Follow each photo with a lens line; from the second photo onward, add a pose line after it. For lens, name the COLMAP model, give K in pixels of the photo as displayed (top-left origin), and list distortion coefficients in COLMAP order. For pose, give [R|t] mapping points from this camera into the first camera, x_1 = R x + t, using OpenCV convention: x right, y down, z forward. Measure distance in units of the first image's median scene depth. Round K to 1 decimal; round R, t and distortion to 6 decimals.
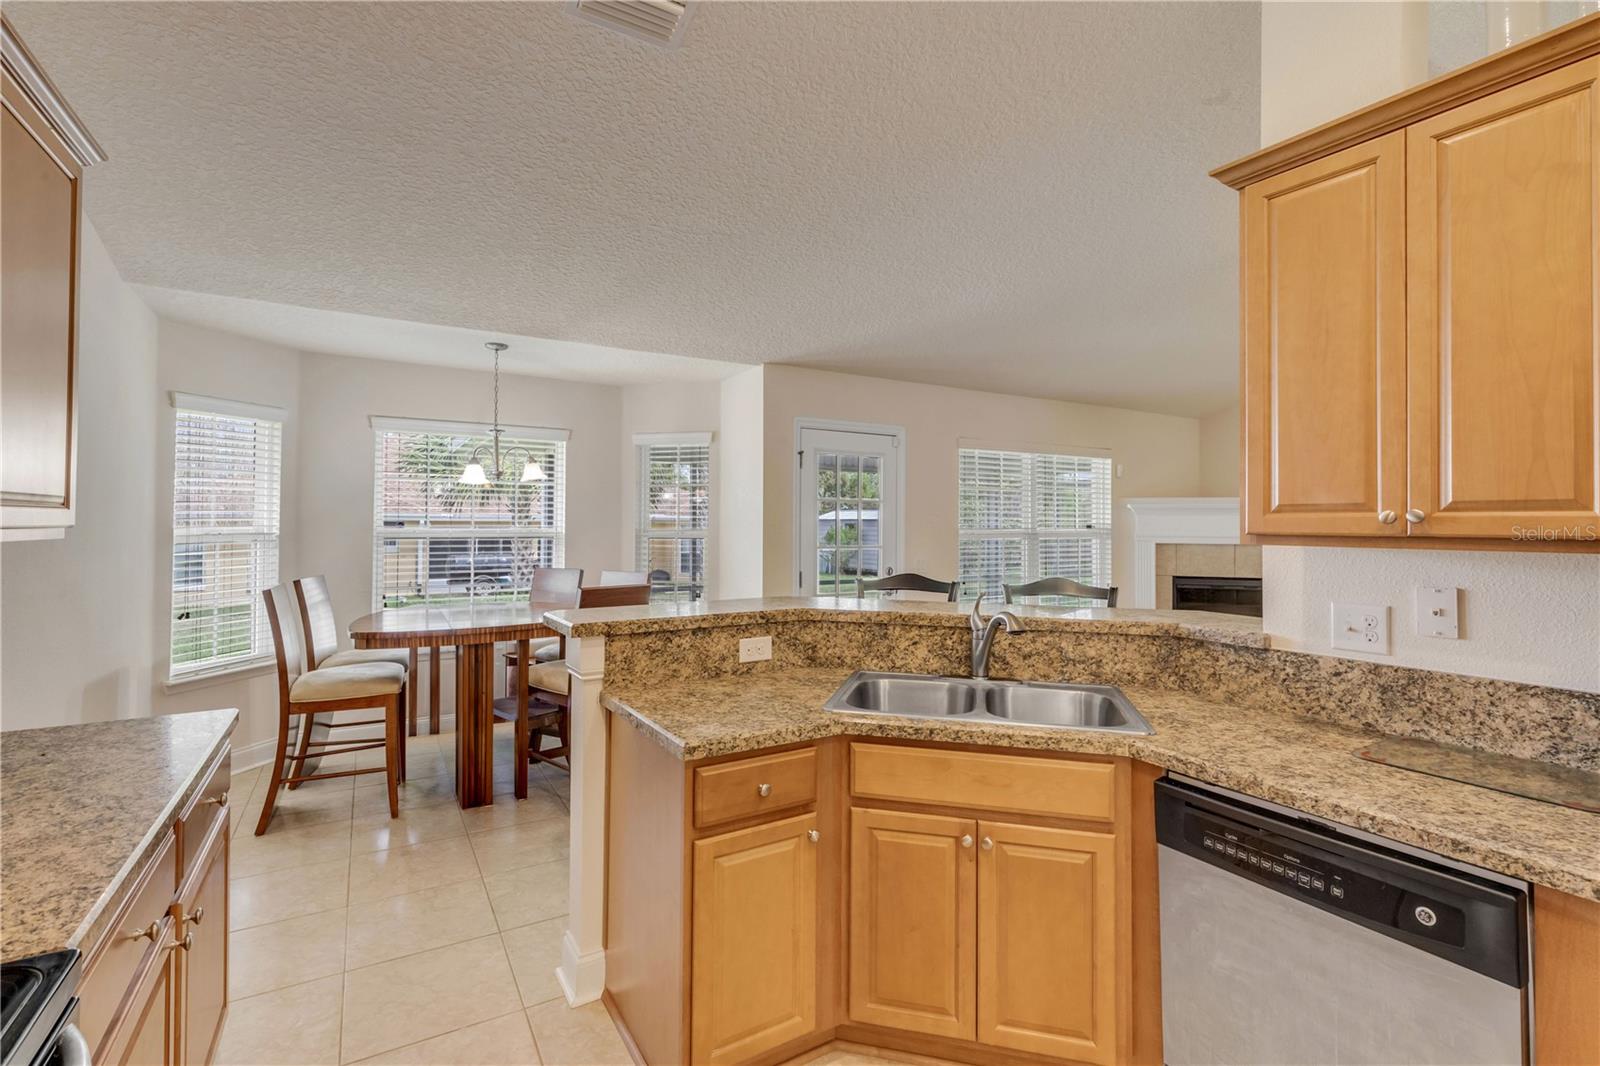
lens RADIAL K [[718.9, 0, 793.8], [0, 718.9, 531.1], [0, 0, 1]] dist [0.002481, -0.000480]
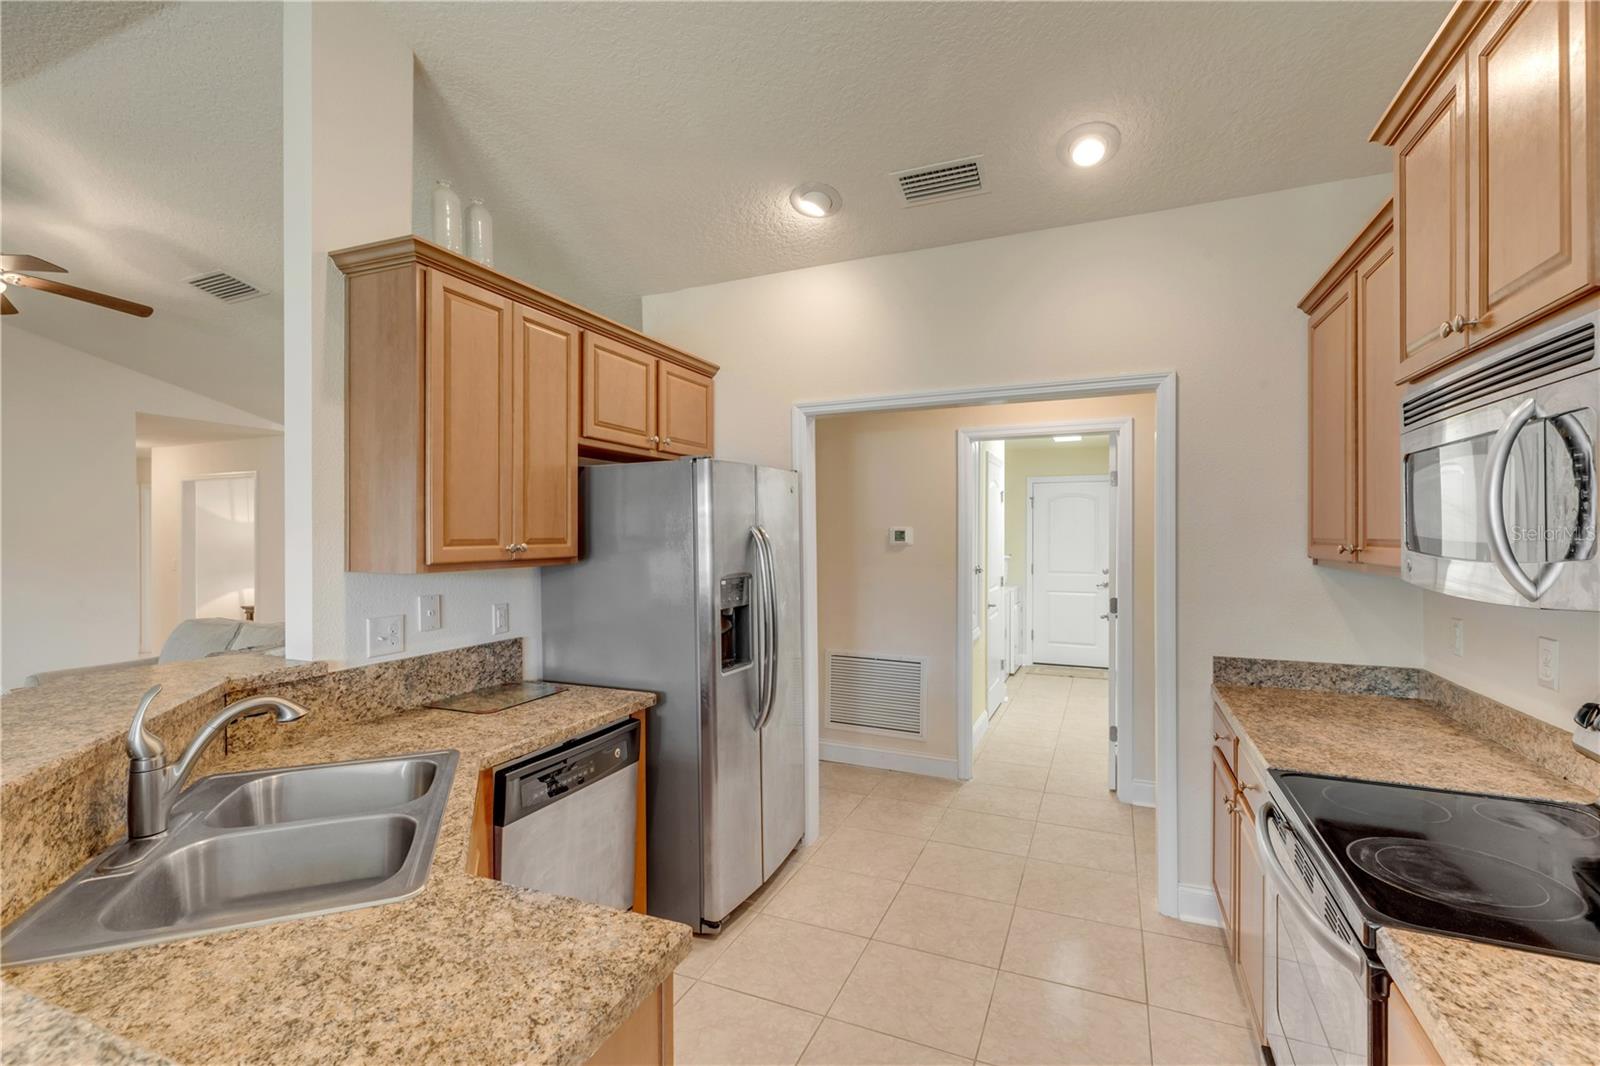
lens RADIAL K [[718.9, 0, 793.8], [0, 718.9, 531.1], [0, 0, 1]] dist [0.002481, -0.000480]
pose [[-0.584639, -0.002773, 0.811289, -0.682982], [0.008054, 0.999925, 0.009221, -0.056599], [-0.811254, 0.011925, -0.584573, 1.214855]]
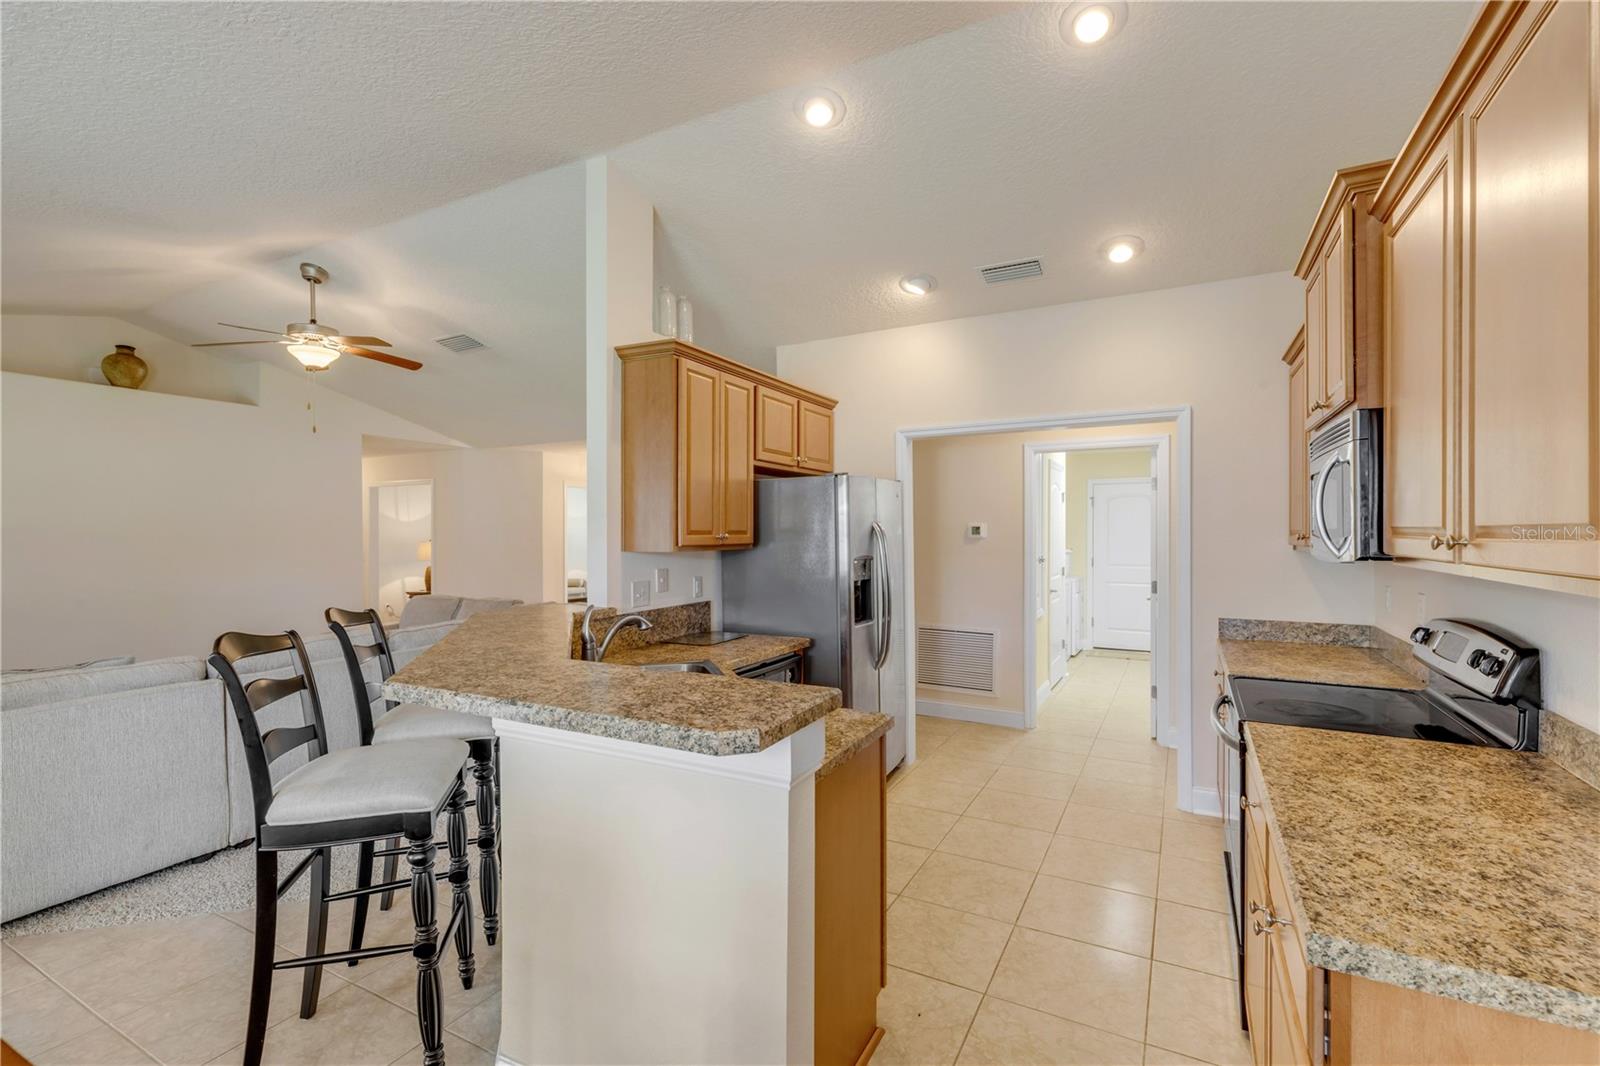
lens RADIAL K [[718.9, 0, 793.8], [0, 718.9, 531.1], [0, 0, 1]] dist [0.002481, -0.000480]
pose [[-0.514720, -0.003691, 0.857350, -1.115524], [0.009323, 0.999908, 0.009902, -0.050279], [-0.857308, 0.013090, -0.514638, 1.716443]]
